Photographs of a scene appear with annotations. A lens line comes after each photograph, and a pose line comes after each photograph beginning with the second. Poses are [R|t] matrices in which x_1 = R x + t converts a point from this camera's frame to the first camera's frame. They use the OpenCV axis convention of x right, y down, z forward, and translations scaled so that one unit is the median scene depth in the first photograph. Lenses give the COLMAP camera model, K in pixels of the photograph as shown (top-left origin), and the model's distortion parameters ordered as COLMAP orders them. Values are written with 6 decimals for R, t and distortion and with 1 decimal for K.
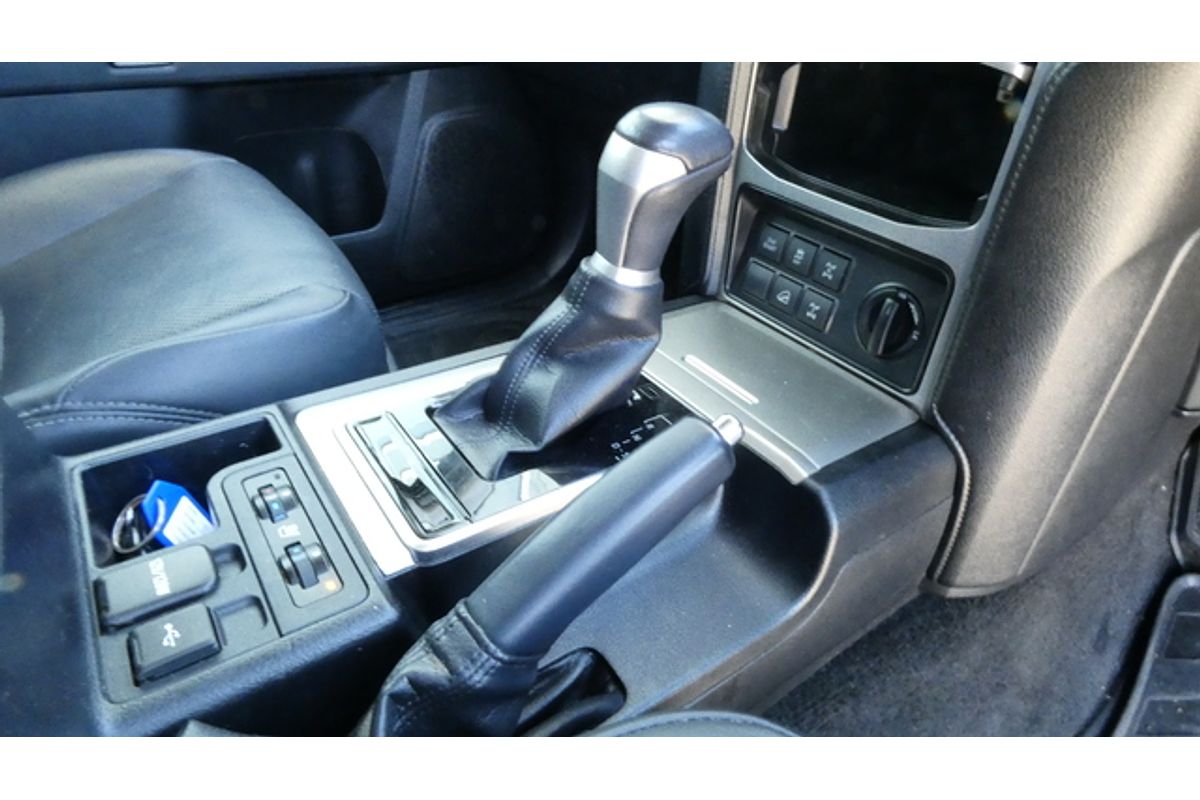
lens RADIAL K [[722.6, 0, 603.1], [0, 722.6, 387.3], [0, 0, 1]] dist [-0.006821, -0.001082]
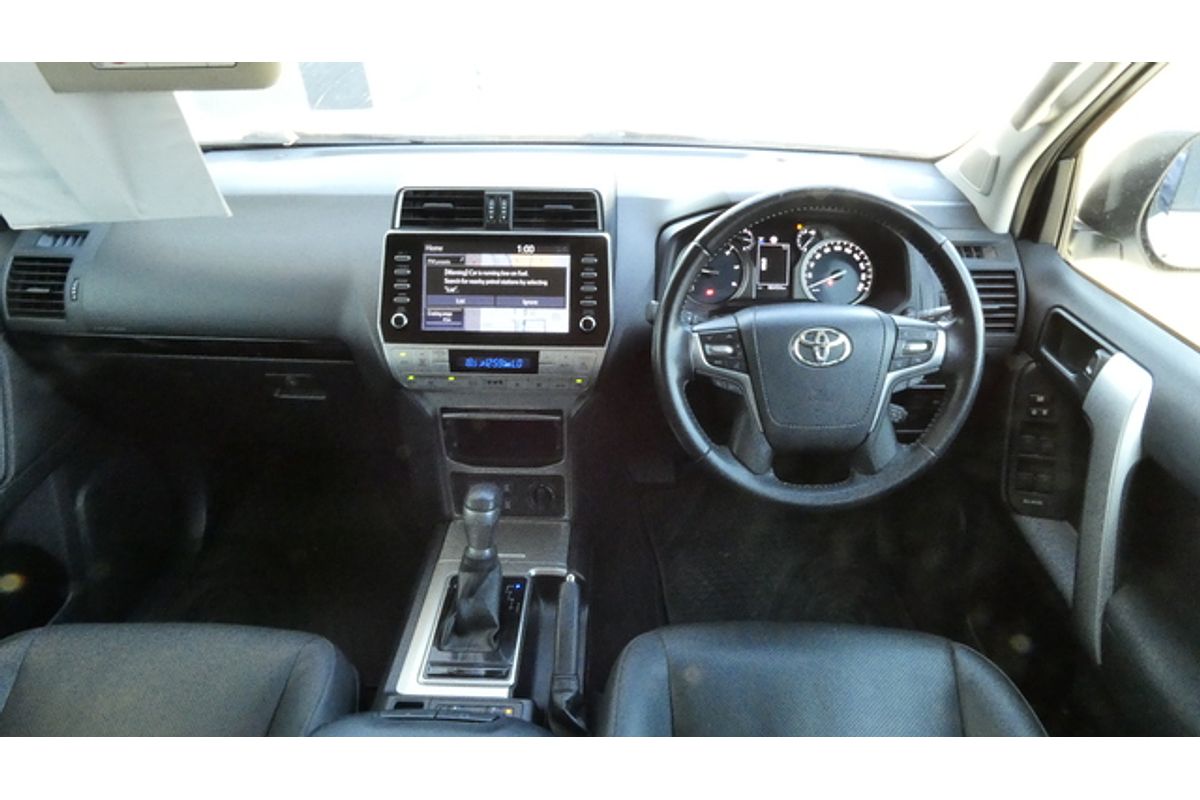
lens RADIAL K [[722.6, 0, 602.9], [0, 722.6, 403.7], [0, 0, 1]] dist [-0.006821, -0.001082]
pose [[0.605639, -0.460385, 0.649036, -1.070991], [0.458481, 0.868536, 0.188259, -0.846445], [-0.650382, 0.183553, 0.737097, -1.172980]]
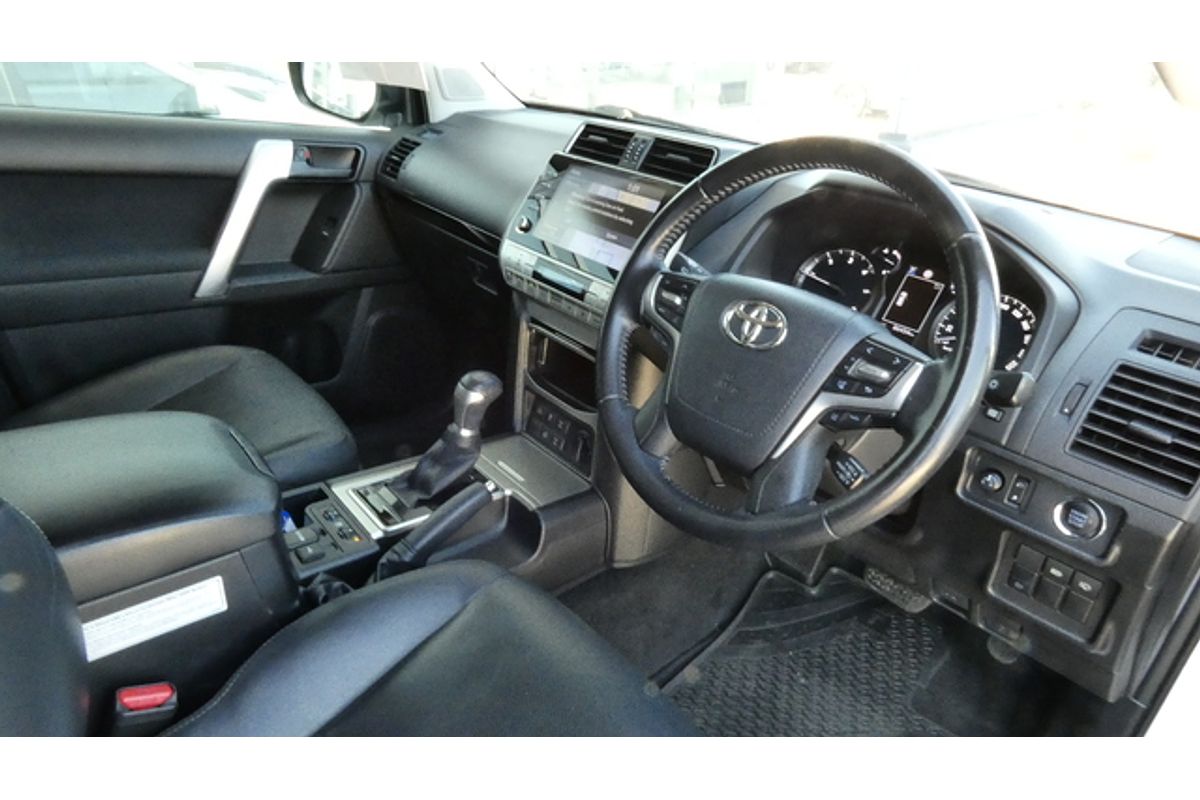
lens RADIAL K [[722.6, 0, 607.8], [0, 722.6, 400.2], [0, 0, 1]] dist [-0.006821, -0.001082]
pose [[0.992074, 0.005194, 0.125551, 0.208970], [0.010708, 0.992017, -0.125646, 0.067157], [-0.125202, 0.125995, 0.984099, -1.622973]]
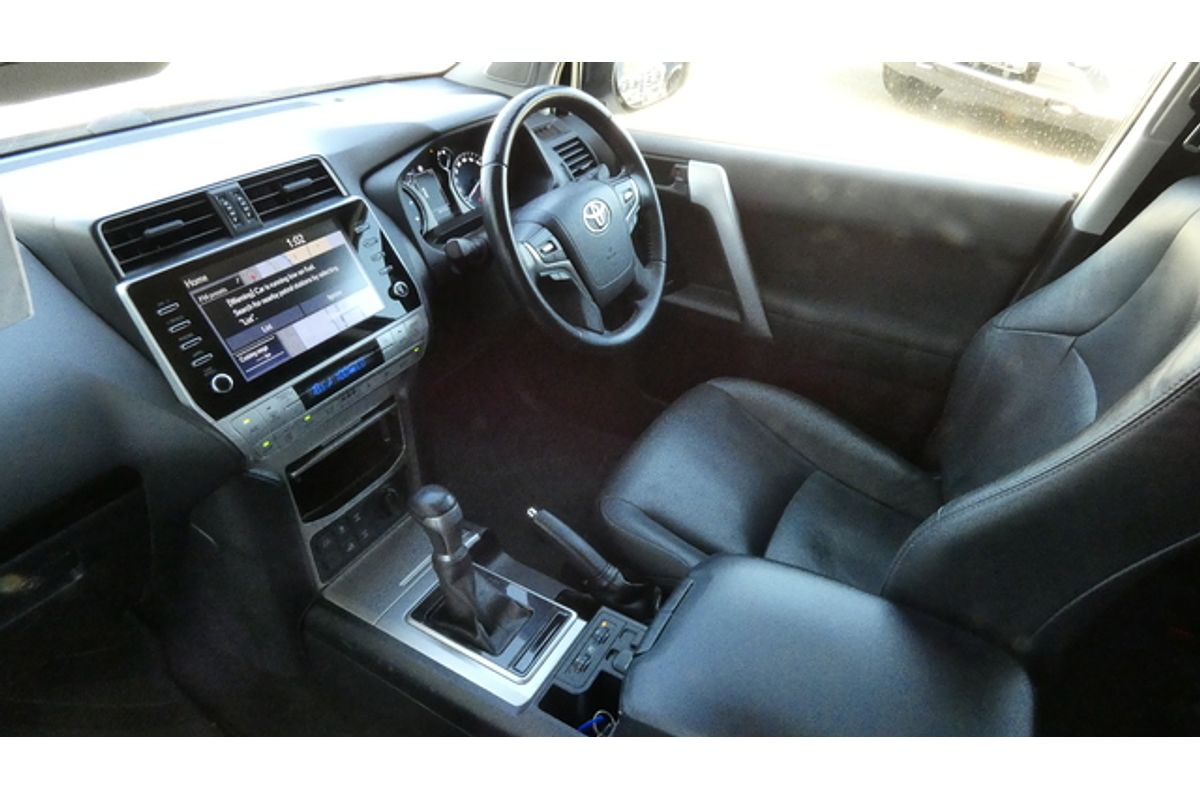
lens RADIAL K [[722.6, 0, 622.0], [0, 722.6, 400.4], [0, 0, 1]] dist [-0.006821, -0.001082]
pose [[-0.425252, -0.562067, 0.709395, -1.514845], [0.455672, 0.544254, 0.704380, -1.740808], [-0.782000, 0.622790, 0.024673, 0.210977]]
